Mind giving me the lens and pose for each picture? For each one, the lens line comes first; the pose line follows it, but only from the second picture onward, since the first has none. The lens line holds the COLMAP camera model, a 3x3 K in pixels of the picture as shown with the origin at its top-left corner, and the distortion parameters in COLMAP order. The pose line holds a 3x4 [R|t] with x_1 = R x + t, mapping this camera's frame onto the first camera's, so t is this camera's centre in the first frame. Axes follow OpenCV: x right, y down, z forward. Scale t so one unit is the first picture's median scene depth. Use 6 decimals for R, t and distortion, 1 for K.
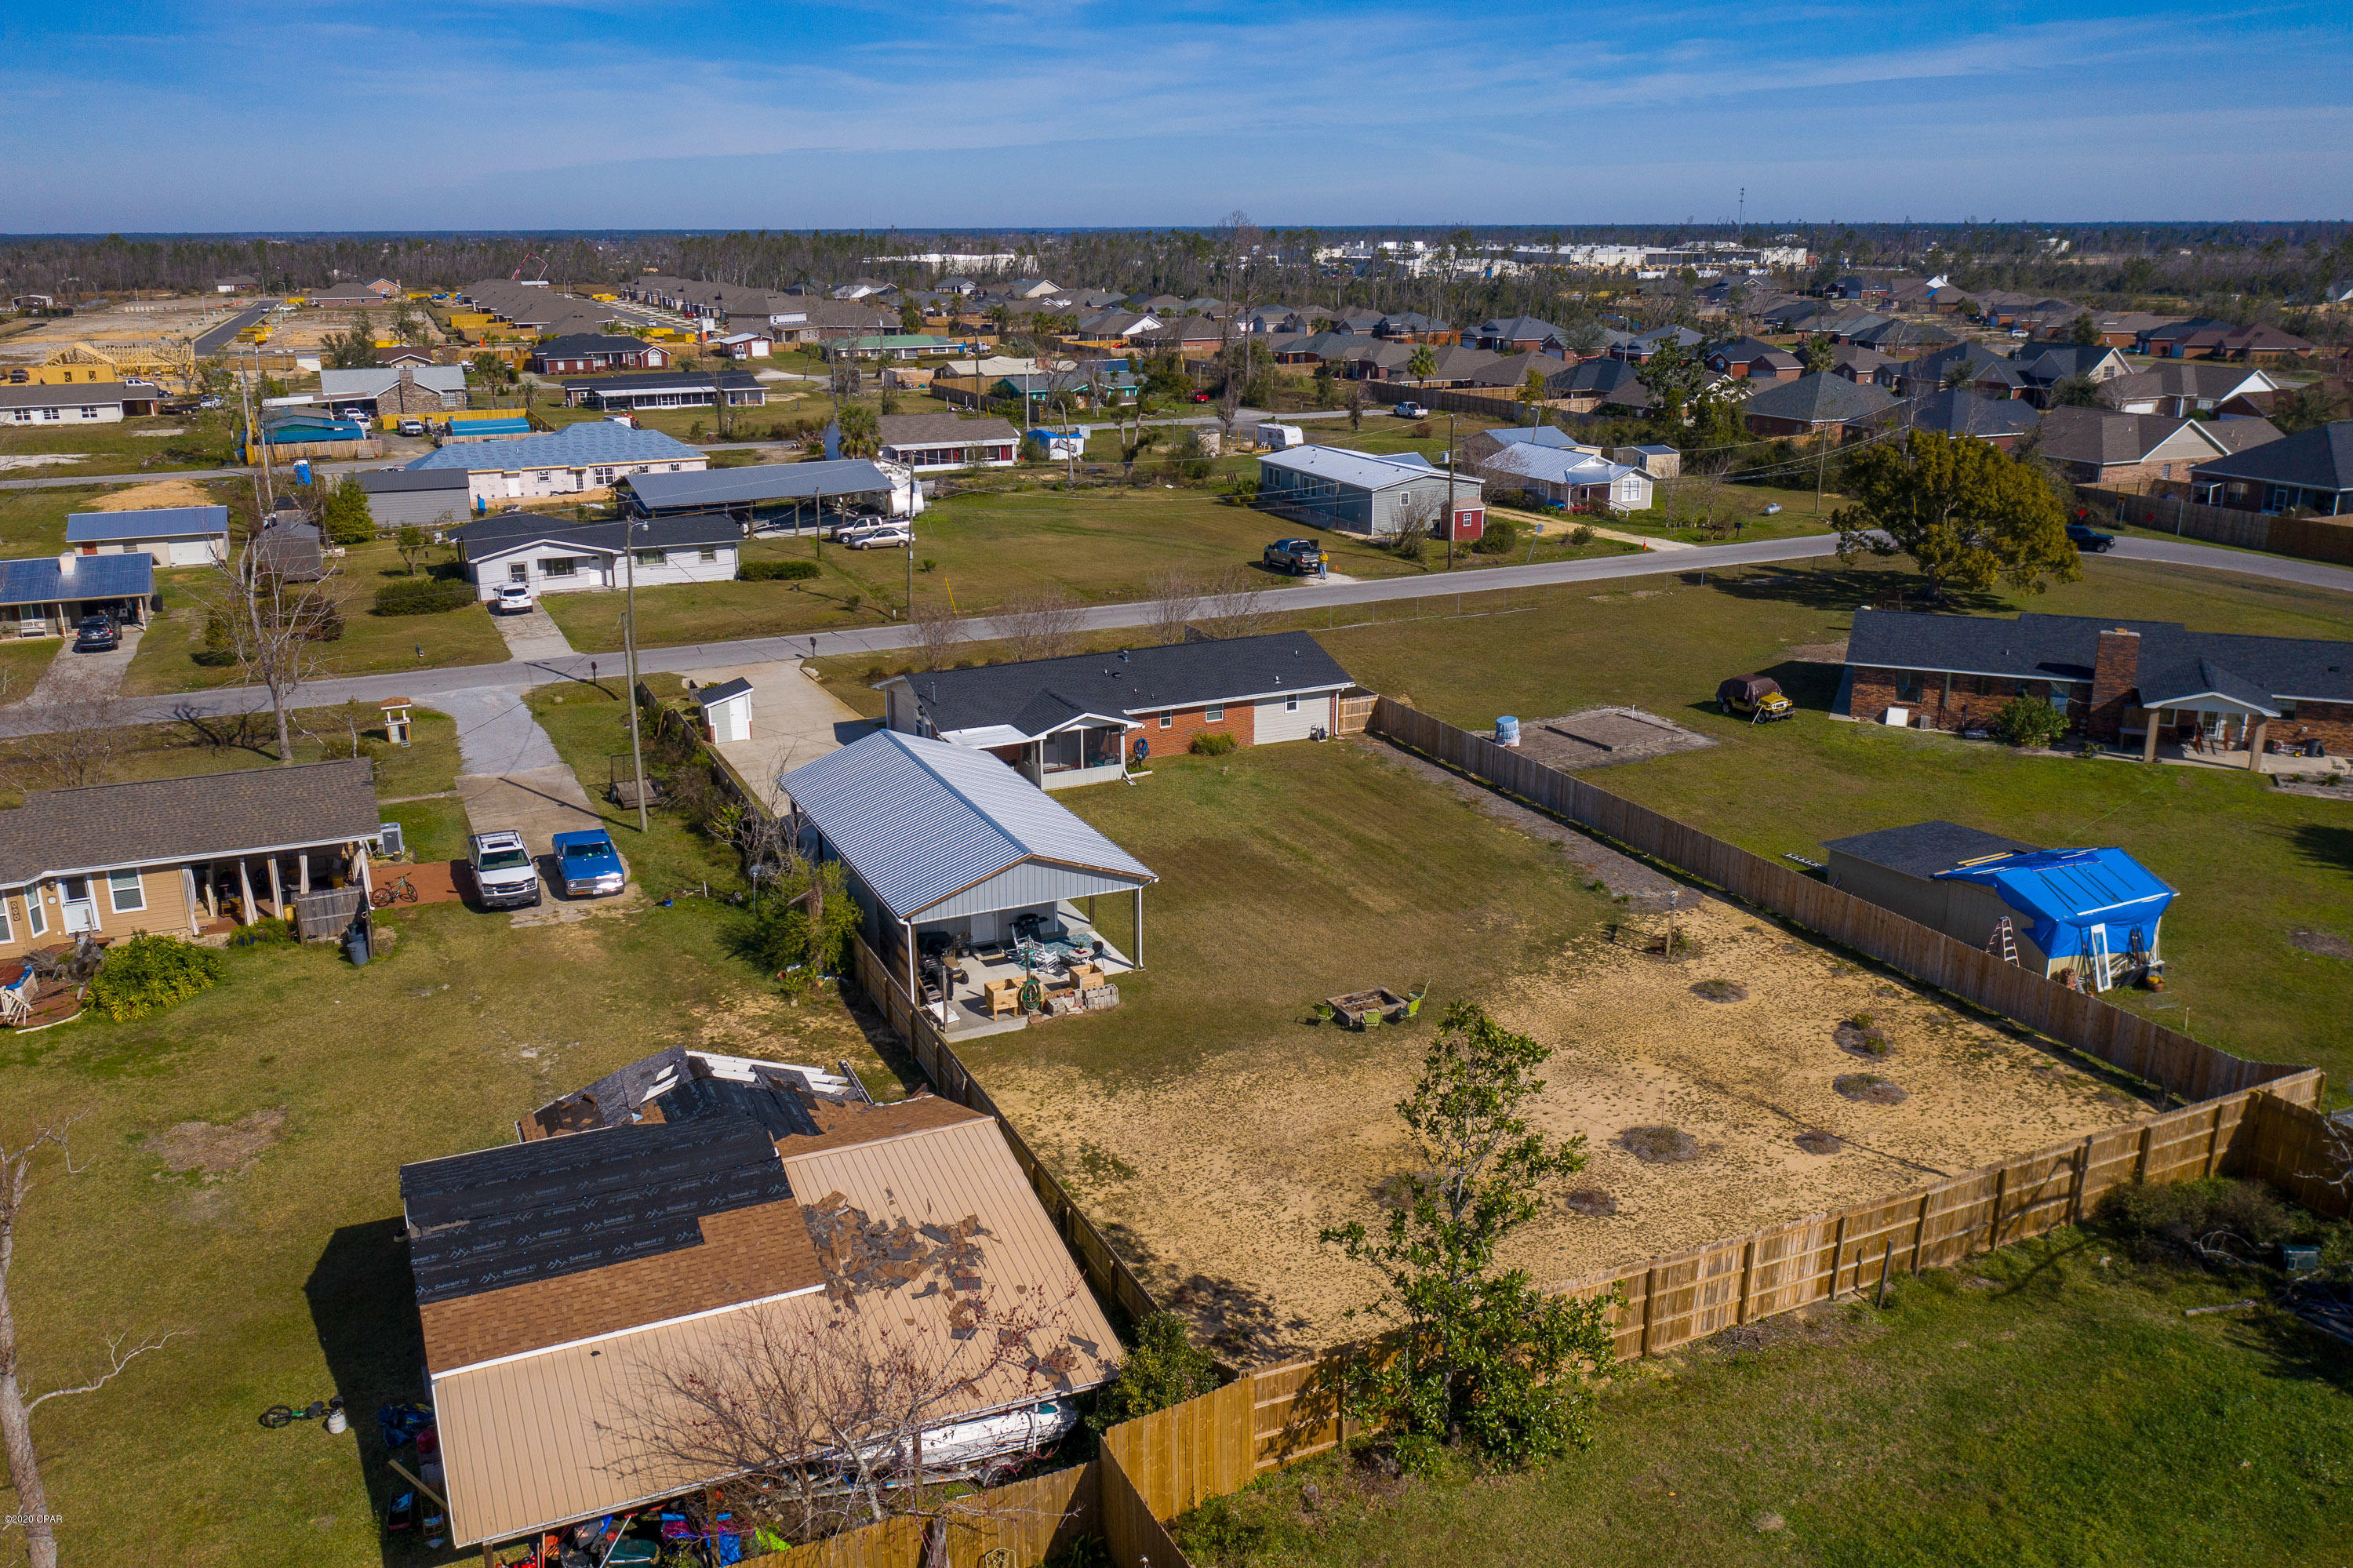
lens RADIAL K [[1808.4, 0, 1176.5], [0, 1808.4, 784.0], [0, 0, 1]] dist [-0.030769, 0.011963]
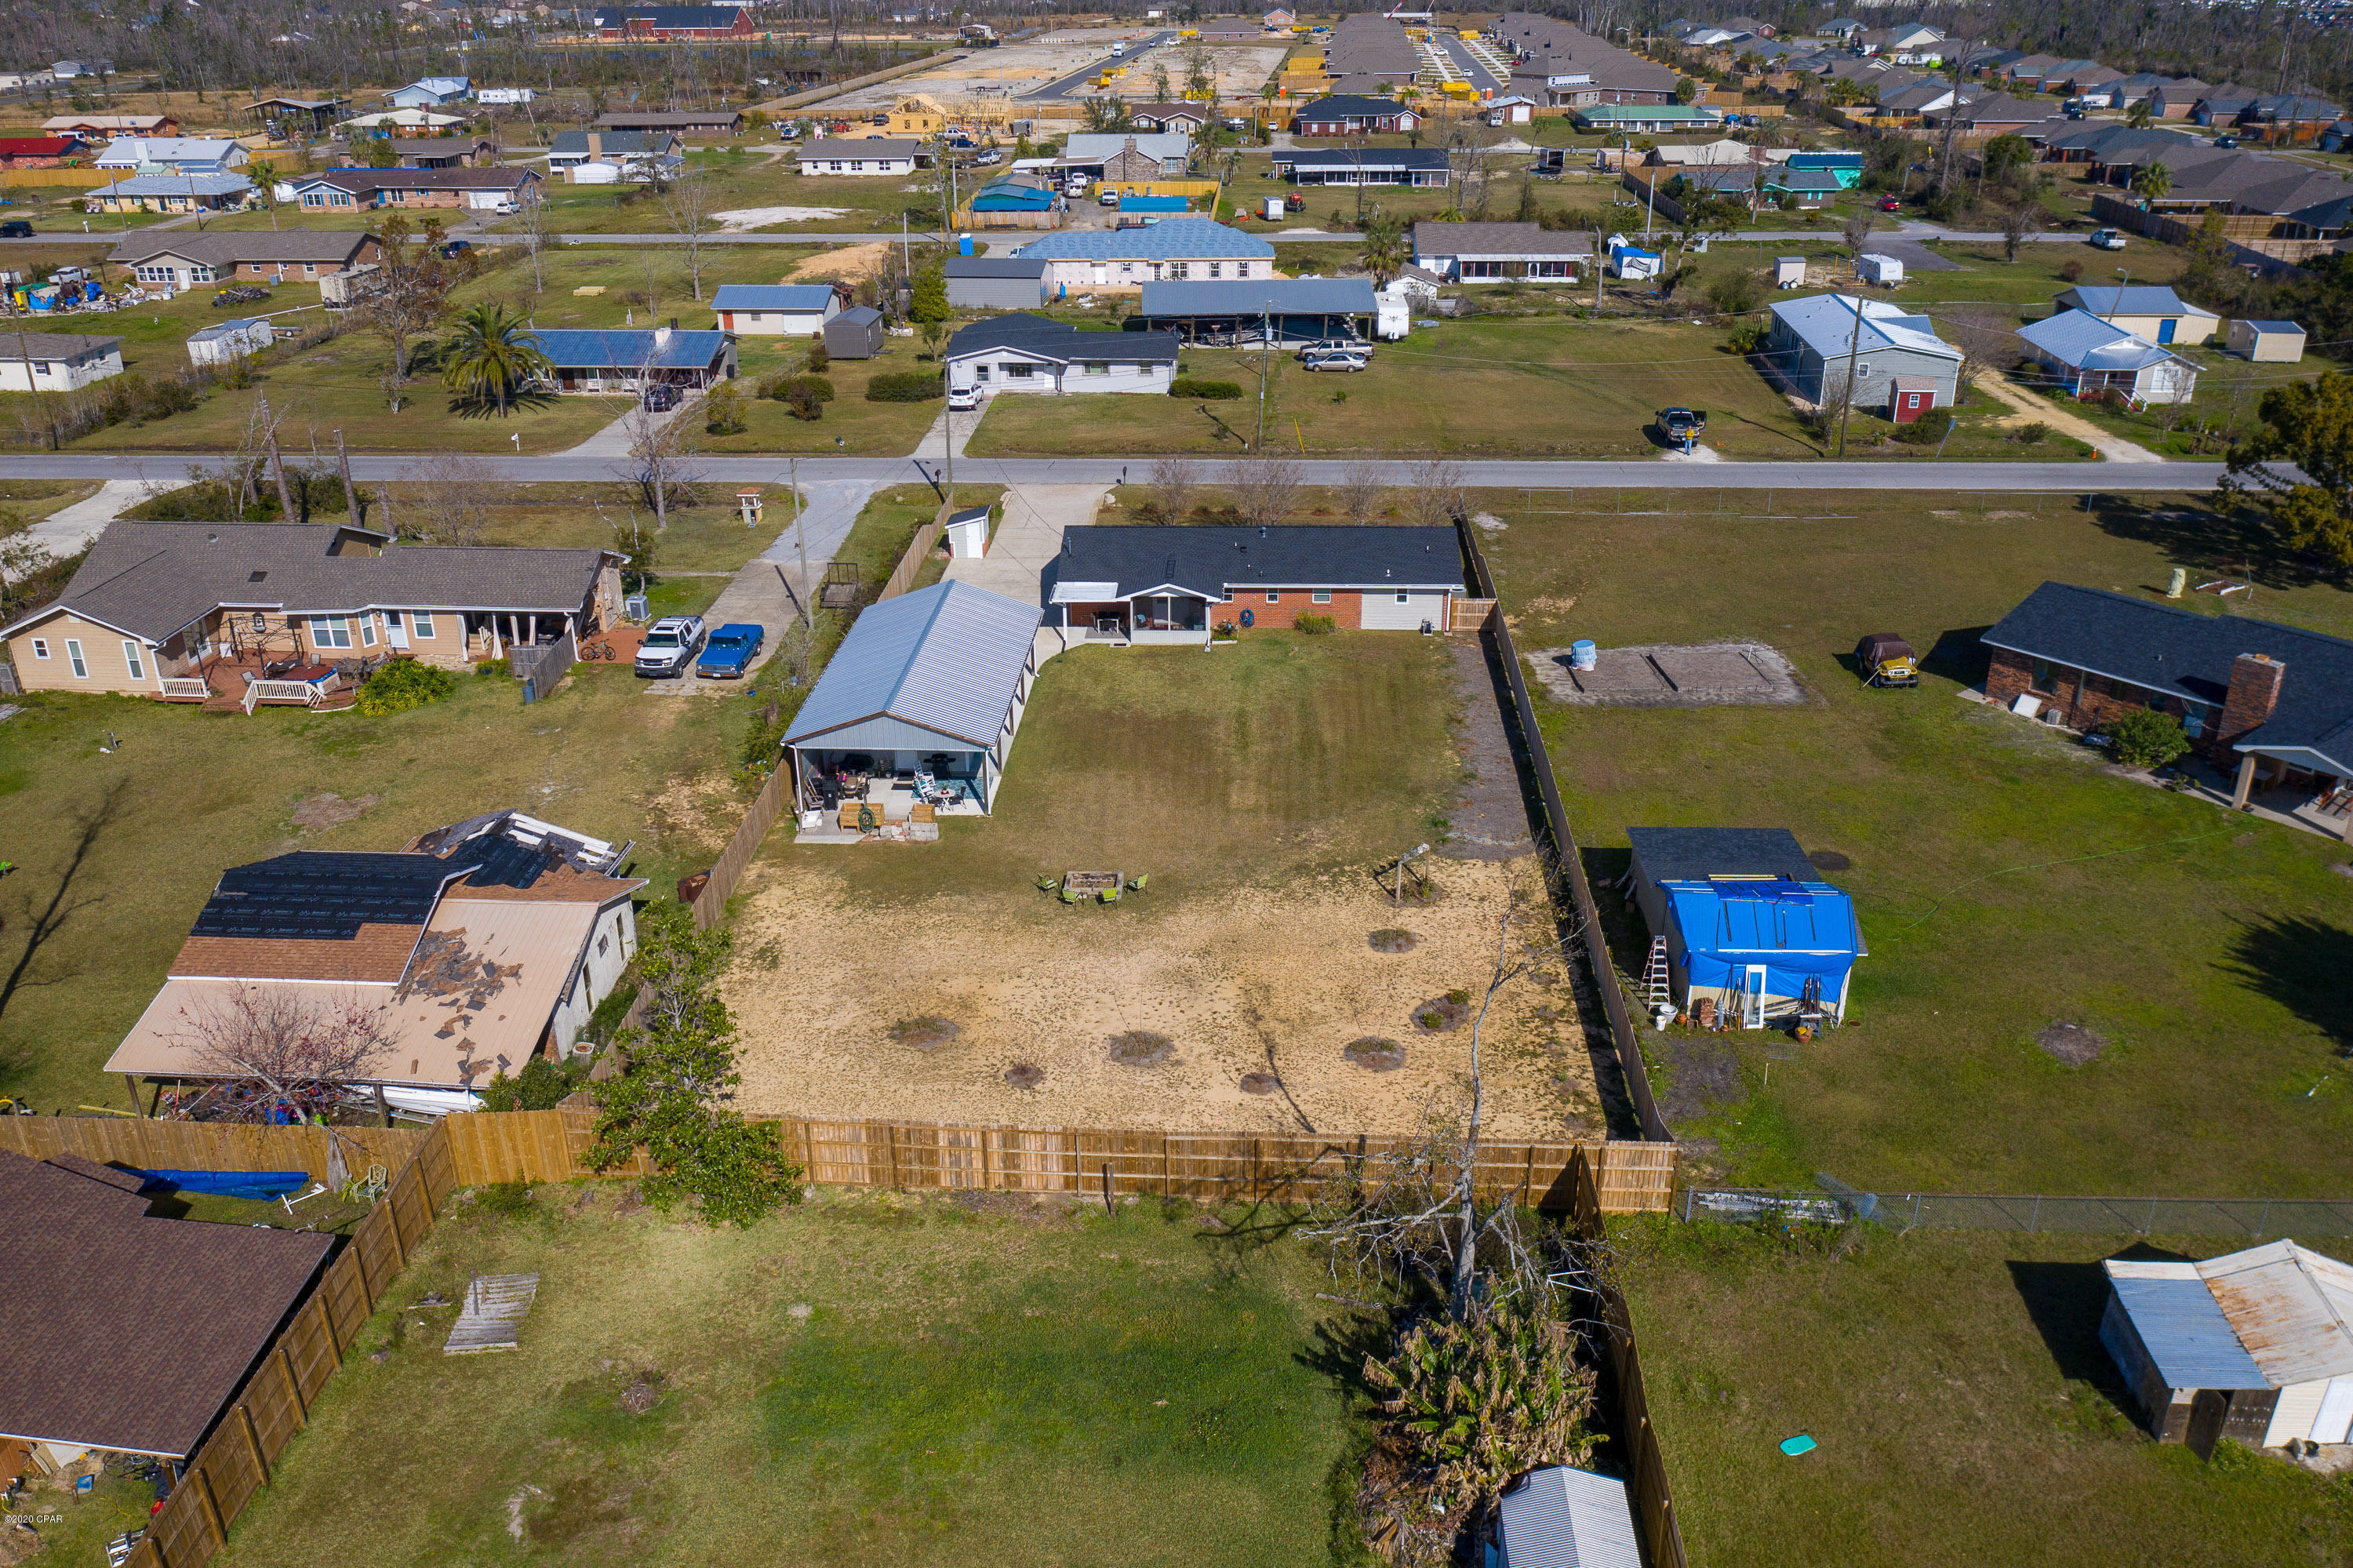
lens RADIAL K [[1816.1, 0, 1176.5], [0, 1816.1, 784.0], [0, 0, 1]] dist [-0.020020, 0.004632]
pose [[0.881675, 0.191873, -0.431085, 0.420931], [-0.130214, 0.977053, 0.168560, -0.097213], [0.453535, -0.092482, 0.886427, -0.023778]]
